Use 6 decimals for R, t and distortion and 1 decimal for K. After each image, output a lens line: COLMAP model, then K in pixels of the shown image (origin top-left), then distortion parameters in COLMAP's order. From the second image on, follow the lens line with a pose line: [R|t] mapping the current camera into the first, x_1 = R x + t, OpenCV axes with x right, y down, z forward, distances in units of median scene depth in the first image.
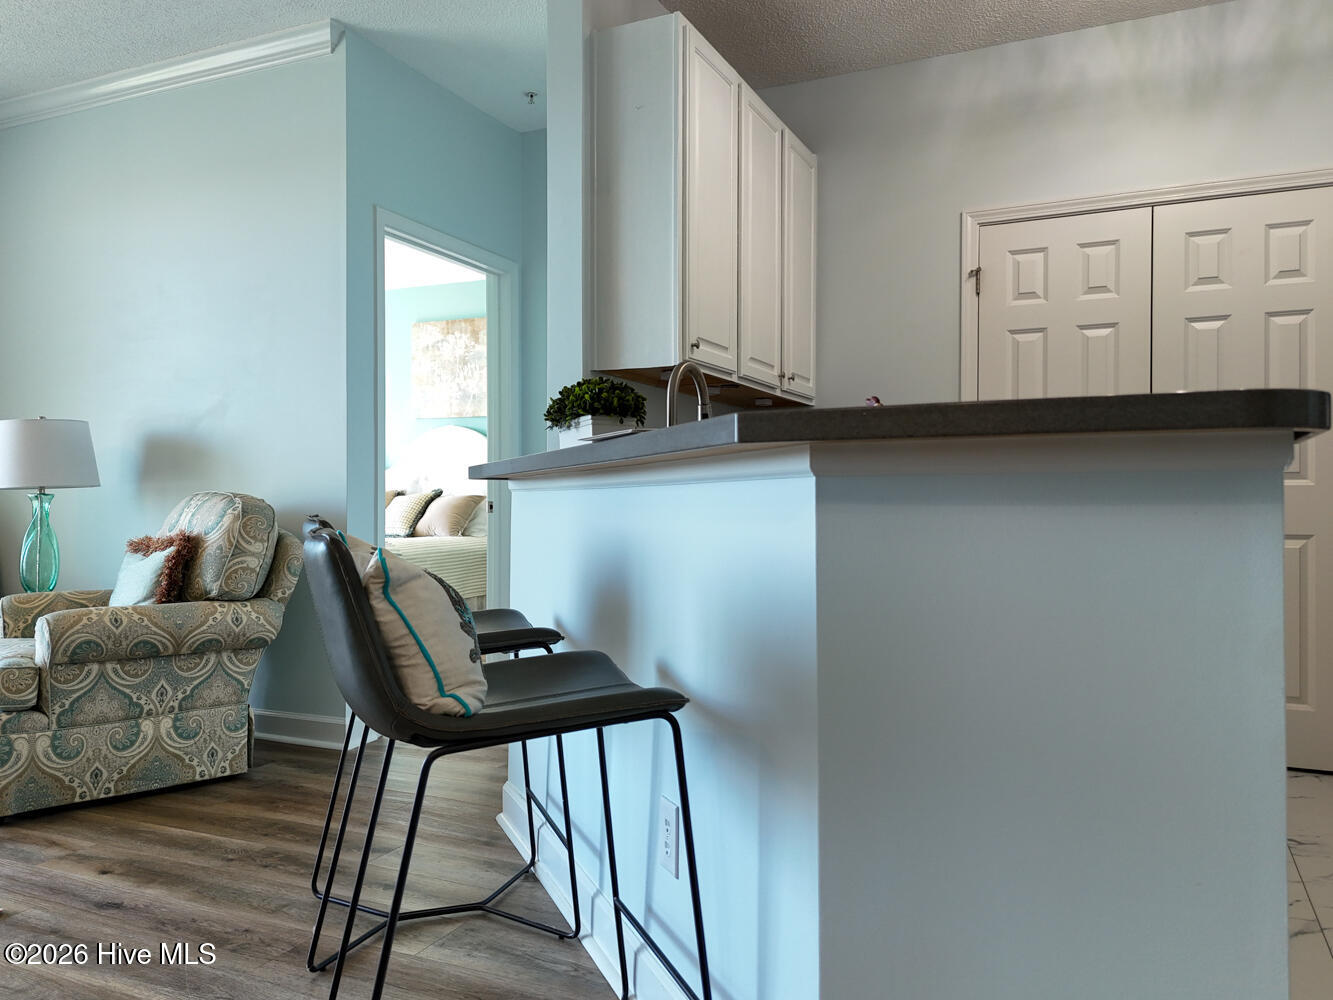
lens RADIAL K [[1003.5, 0, 657.3], [0, 1003.5, 496.1], [0, 0, 1]] dist [0.052102, -0.037847]
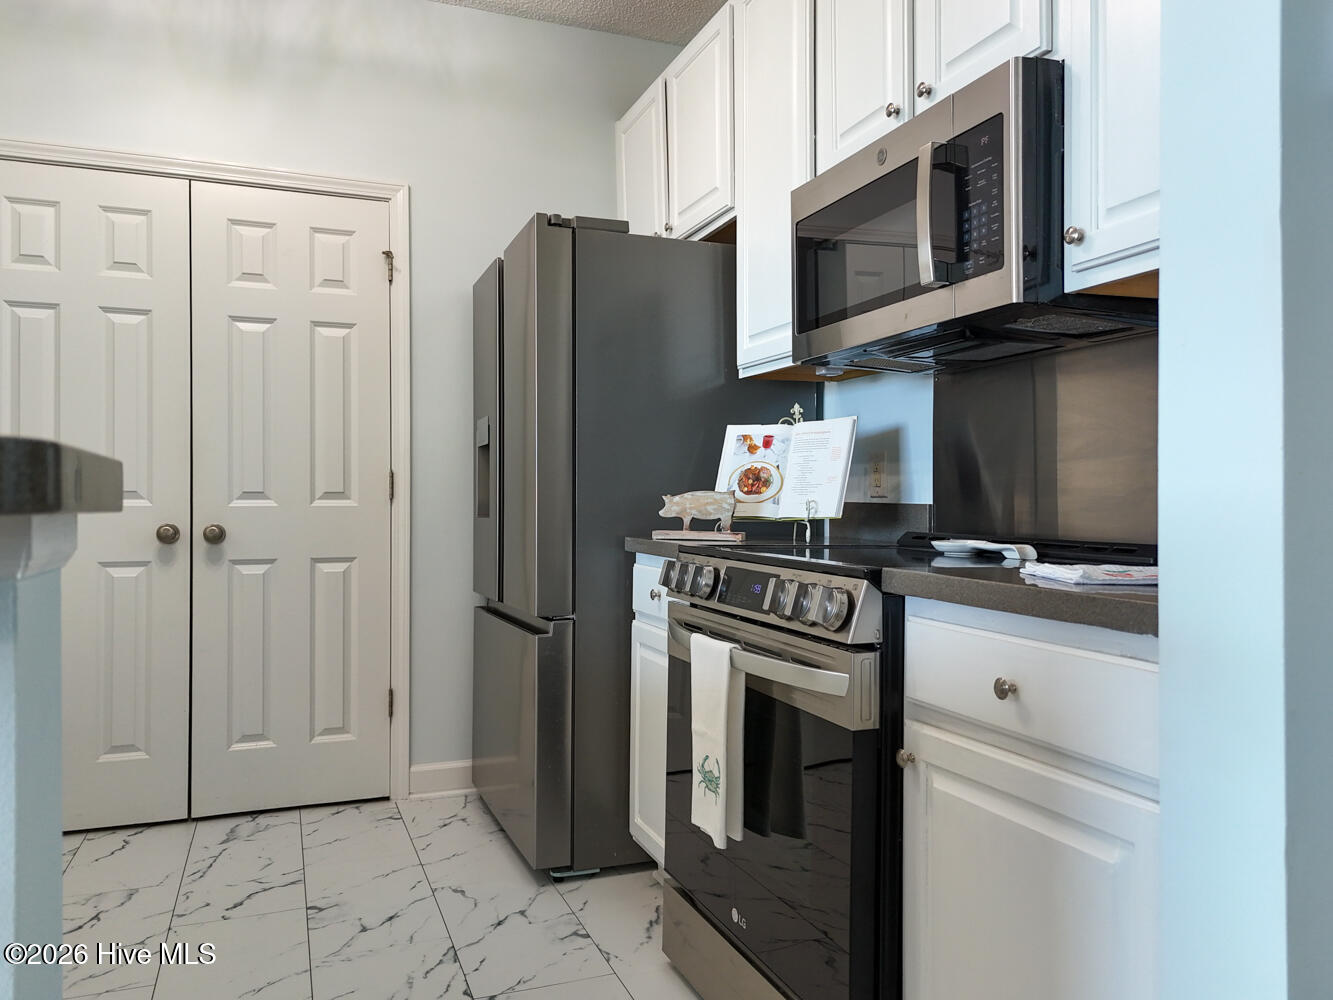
lens RADIAL K [[1003.5, 0, 664.6], [0, 1003.5, 503.8], [0, 0, 1]] dist [0.052102, -0.037847]
pose [[0.690352, -0.000694, 0.723473, 0.140317], [-0.001746, 0.999995, 0.002625, -0.014515], [-0.723471, -0.003075, 0.690348, 0.115792]]
